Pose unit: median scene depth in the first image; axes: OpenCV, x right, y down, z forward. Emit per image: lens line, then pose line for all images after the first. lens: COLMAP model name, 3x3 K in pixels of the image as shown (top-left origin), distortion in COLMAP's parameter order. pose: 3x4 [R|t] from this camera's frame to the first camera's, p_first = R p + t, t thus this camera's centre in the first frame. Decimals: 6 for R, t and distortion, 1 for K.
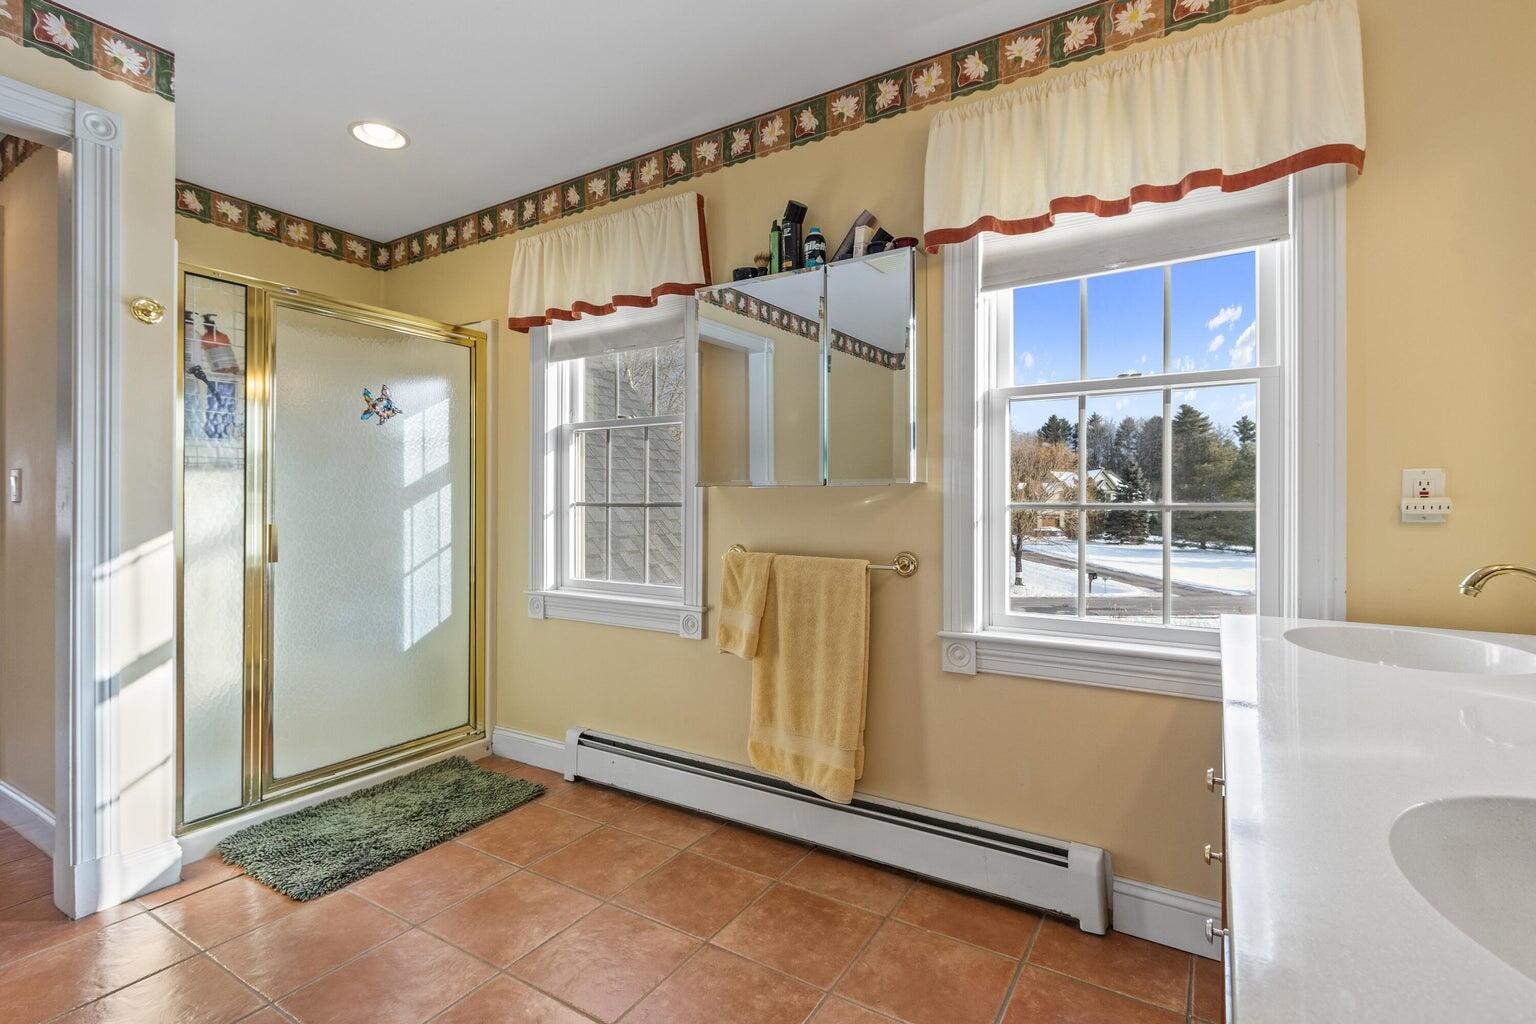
lens RADIAL K [[740.3, 0, 765.0], [0, 740.3, 503.6], [0, 0, 1]] dist [0.002047, -0.000226]
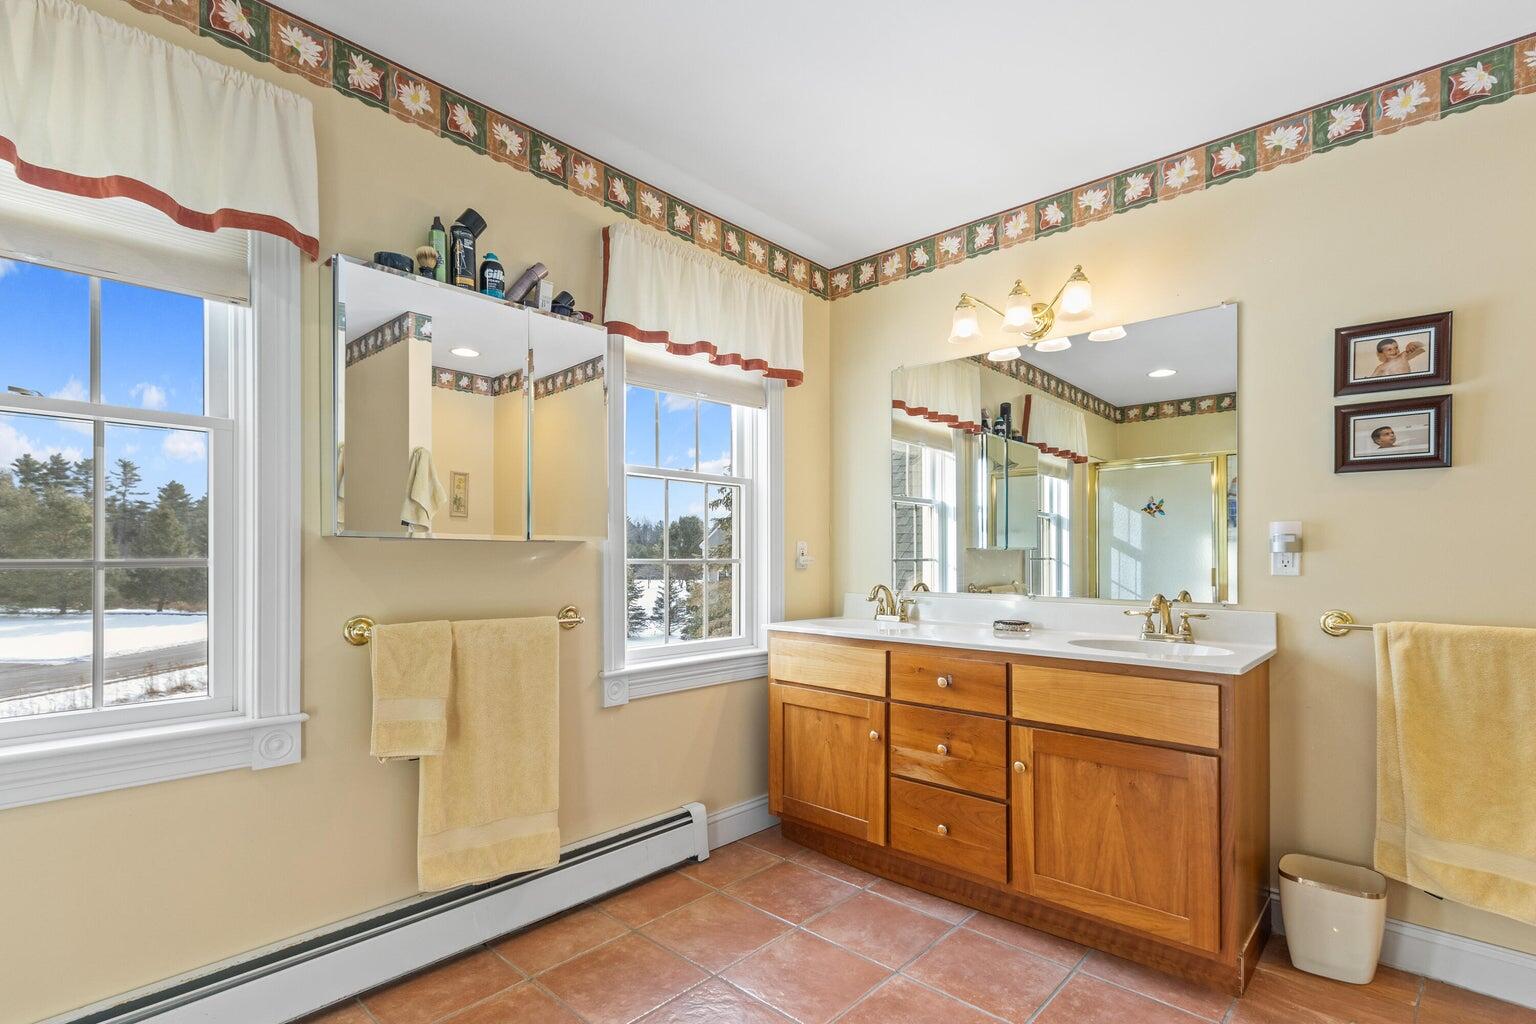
lens RADIAL K [[740.3, 0, 765.8], [0, 740.3, 556.9], [0, 0, 1]] dist [0.002047, -0.000226]
pose [[0.161546, 0.000528, 0.986865, -0.759279], [0.001005, 0.999999, -0.000700, -0.003347], [-0.986865, 0.001105, 0.161545, 0.520390]]
